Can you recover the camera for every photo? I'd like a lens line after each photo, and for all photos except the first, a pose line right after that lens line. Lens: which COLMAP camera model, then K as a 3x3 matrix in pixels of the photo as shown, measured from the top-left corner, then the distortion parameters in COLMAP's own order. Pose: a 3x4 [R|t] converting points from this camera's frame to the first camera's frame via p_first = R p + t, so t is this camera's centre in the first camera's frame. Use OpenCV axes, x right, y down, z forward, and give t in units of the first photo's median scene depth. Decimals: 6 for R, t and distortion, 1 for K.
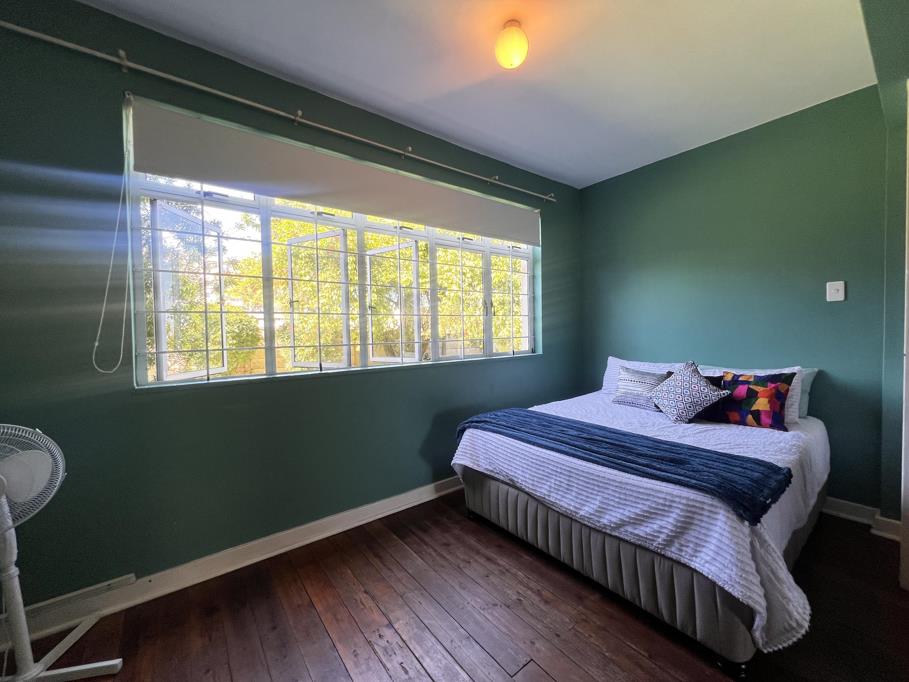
lens RADIAL K [[362.6, 0, 454.5], [0, 362.6, 341.0], [0, 0, 1]] dist [0.000272, 0.000109]
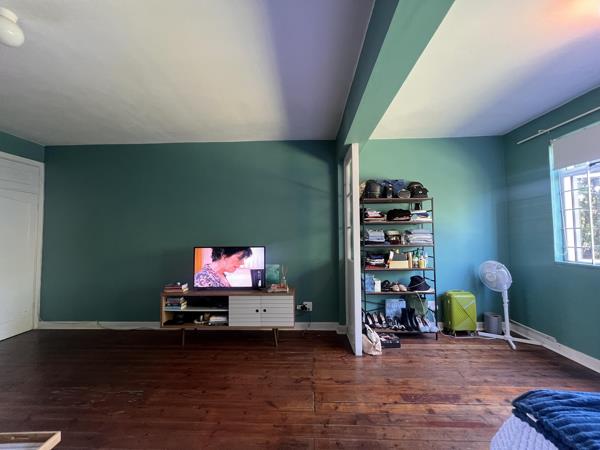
lens RADIAL K [[239.4, 0, 300.0], [0, 239.4, 225.0], [0, 0, 1]] dist [0.000272, 0.000109]
pose [[-0.634070, -0.016591, -0.773098, 1.423744], [-0.000877, 0.999785, -0.020737, -0.078550], [0.773275, -0.012471, -0.633948, 0.708999]]
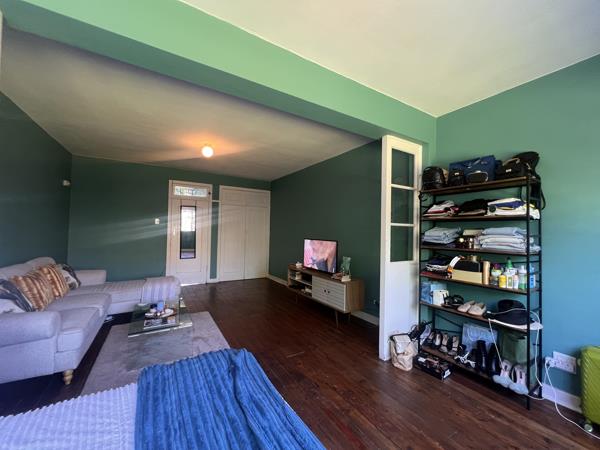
lens RADIAL K [[239.4, 0, 300.0], [0, 239.4, 225.0], [0, 0, 1]] dist [0.000272, 0.000109]
pose [[-0.995005, -0.014020, 0.098834, 0.351330], [-0.014864, 0.999859, -0.007812, -0.074889], [-0.098711, -0.009242, -0.995073, 1.525792]]
